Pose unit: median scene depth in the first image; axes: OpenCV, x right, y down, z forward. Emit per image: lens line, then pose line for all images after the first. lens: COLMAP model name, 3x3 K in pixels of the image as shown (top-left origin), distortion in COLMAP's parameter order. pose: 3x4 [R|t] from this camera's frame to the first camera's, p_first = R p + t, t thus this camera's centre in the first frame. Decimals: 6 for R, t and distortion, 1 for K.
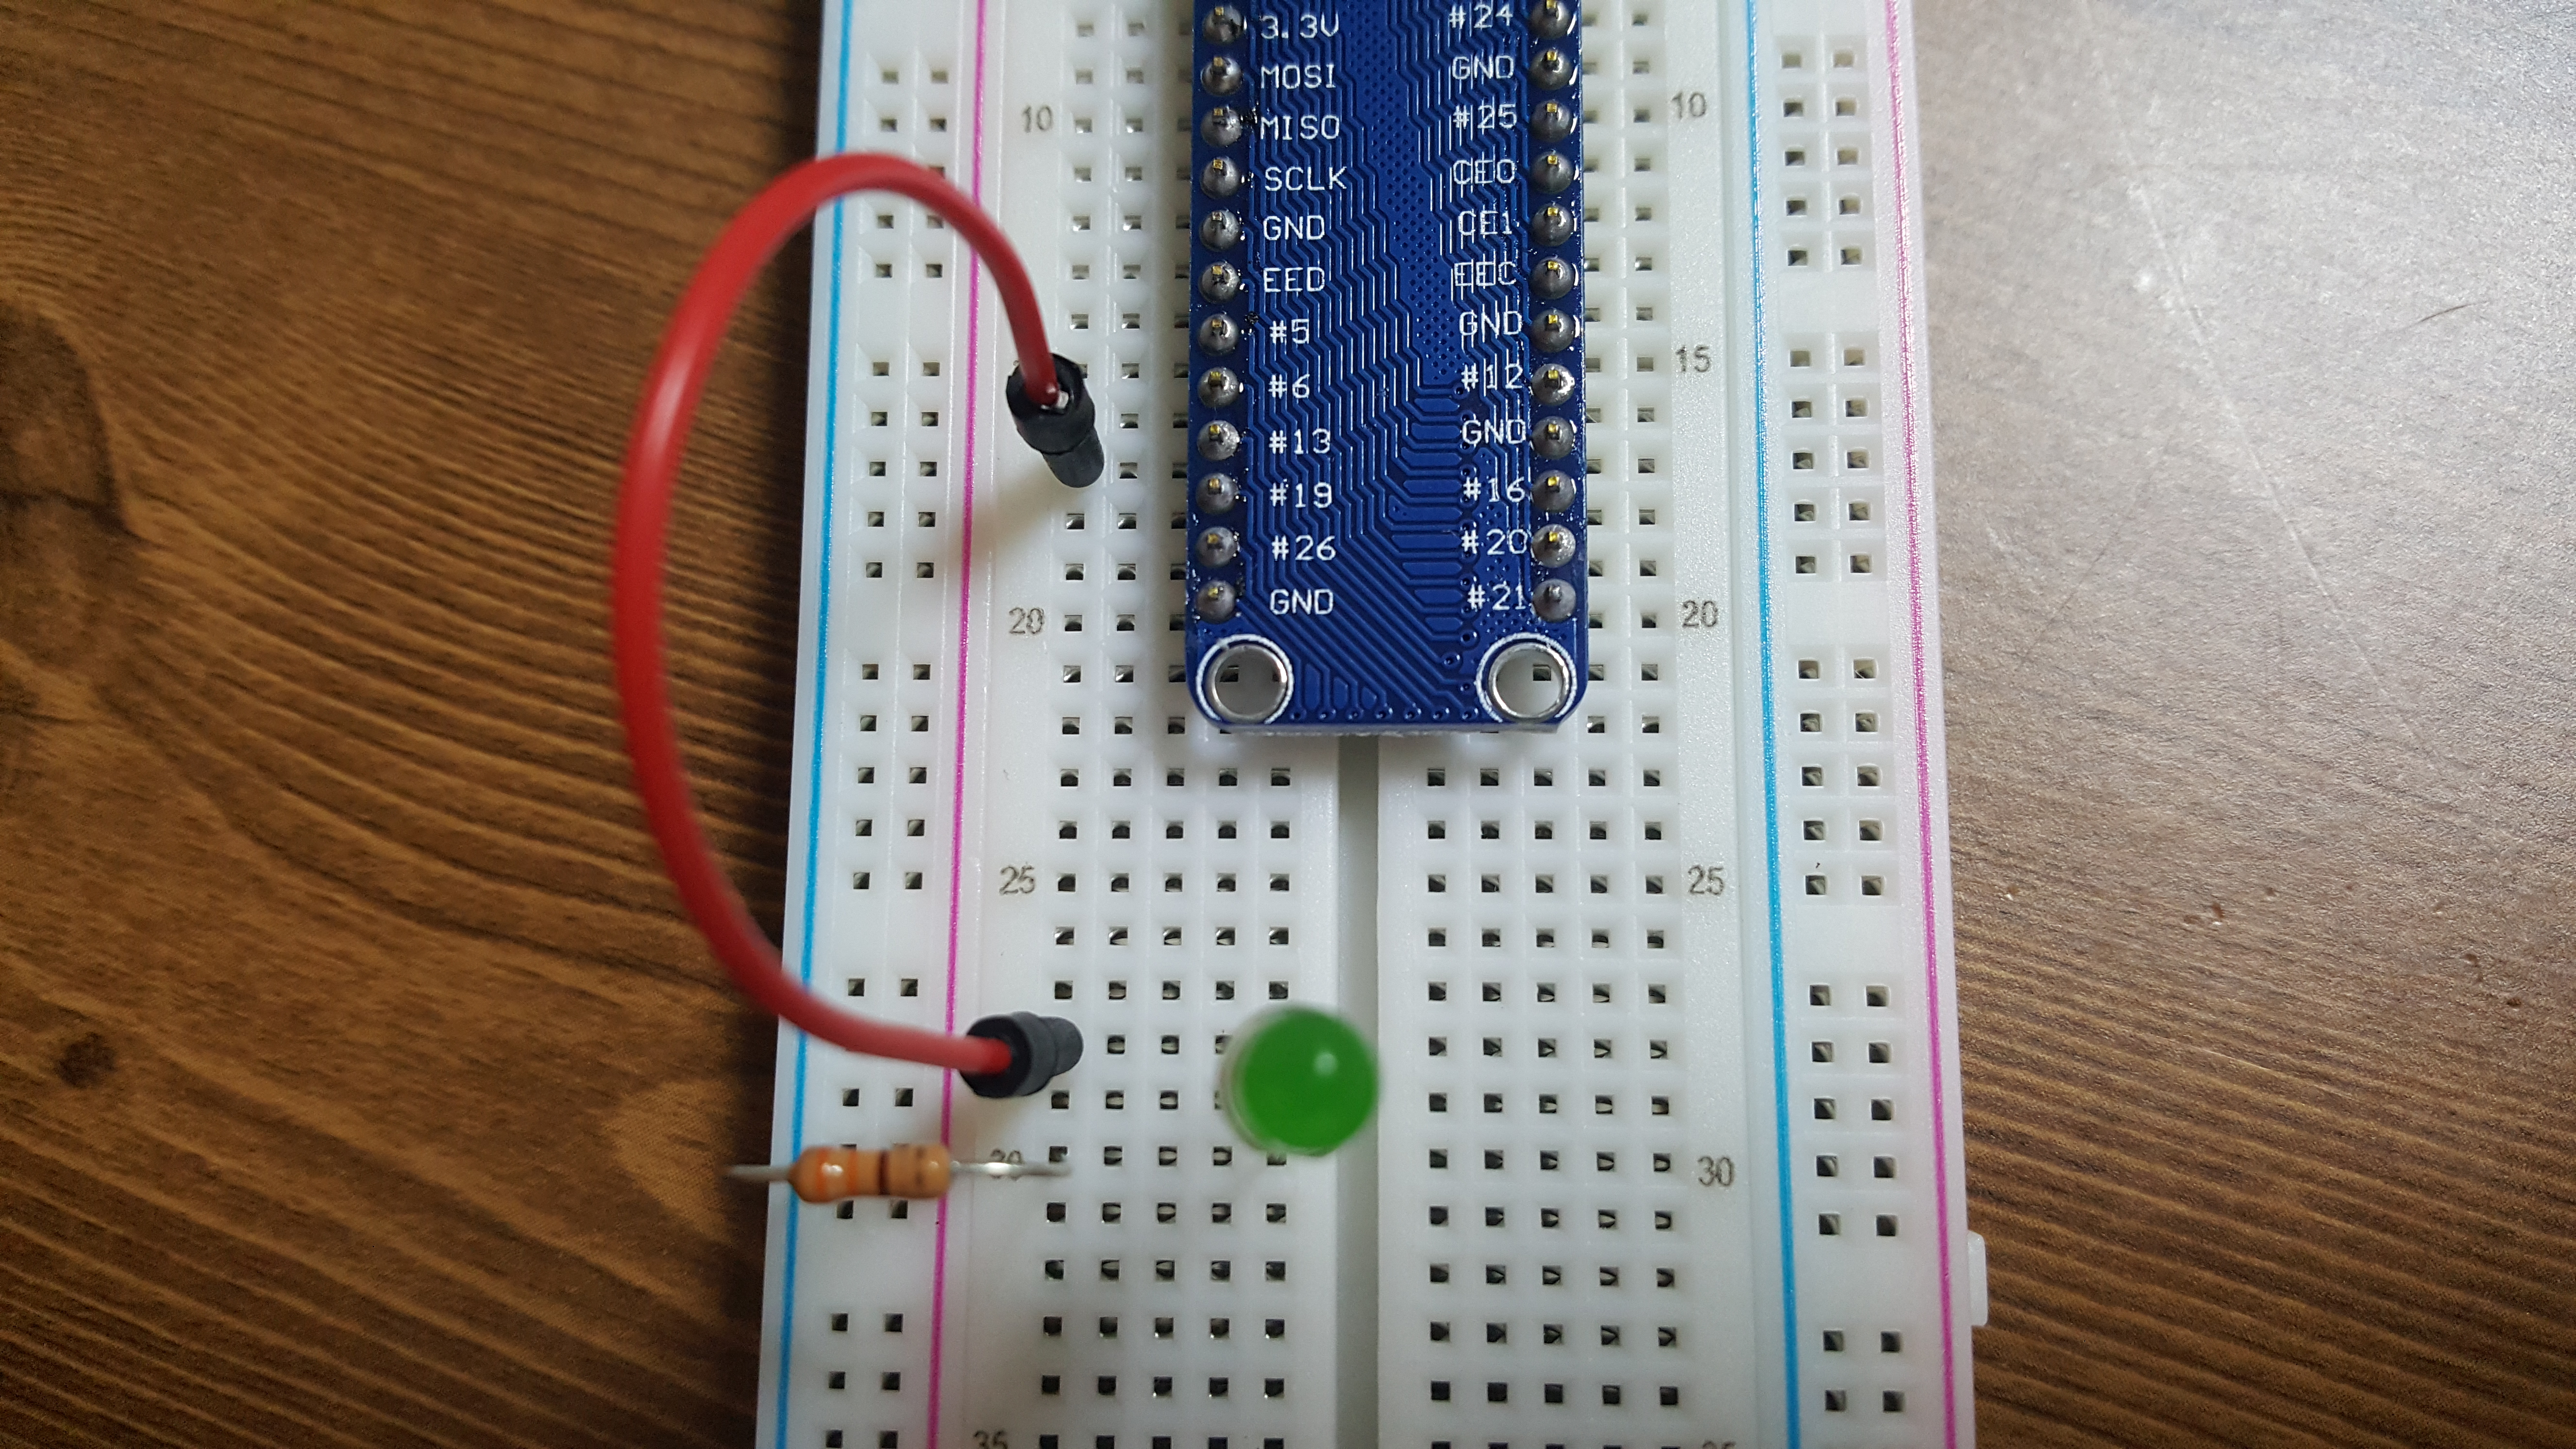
lens RADIAL K [[2035.2, 0, 1277.3], [0, 2035.2, 743.5], [0, 0, 1]] dist [0.201659, -0.605419]
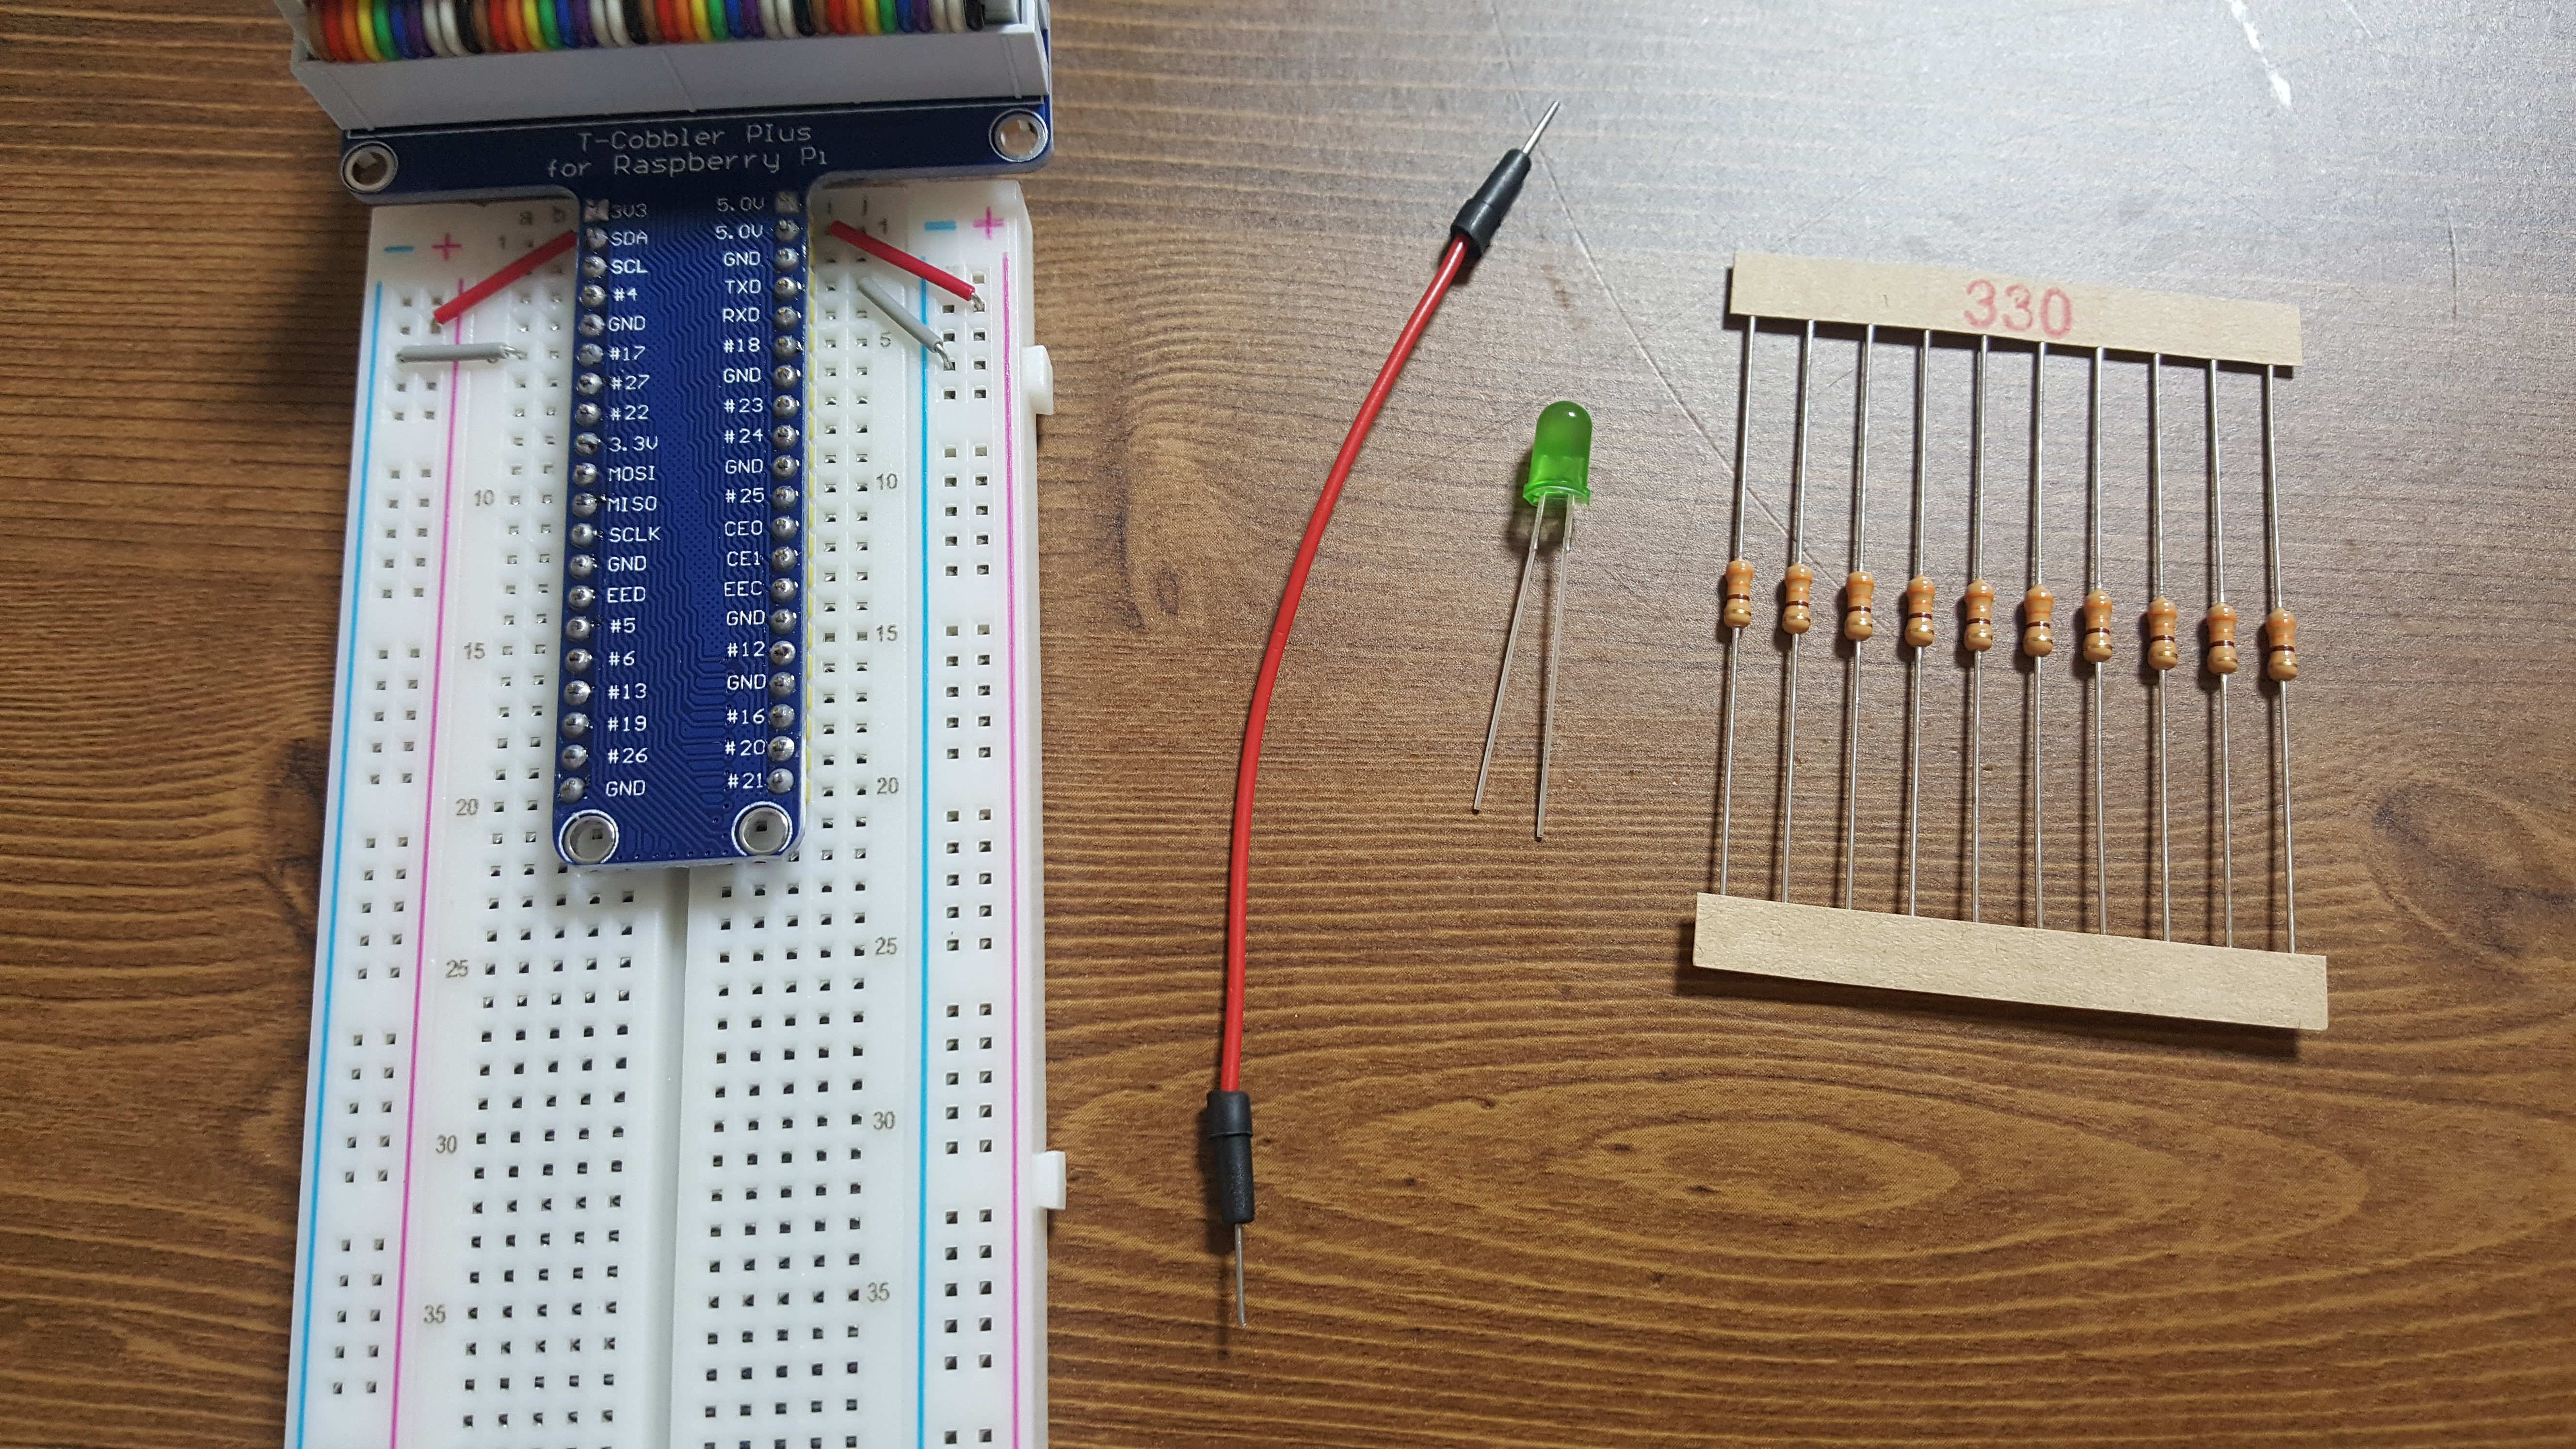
lens RADIAL K [[2035.2, 0, 1277.3], [0, 2035.2, 743.5], [0, 0, 1]] dist [0.201659, -0.605419]
pose [[0.997510, -0.038473, 0.059112, 0.428286], [0.043559, 0.995228, -0.087313, 0.061177], [-0.055471, 0.089671, 0.994426, -0.671634]]
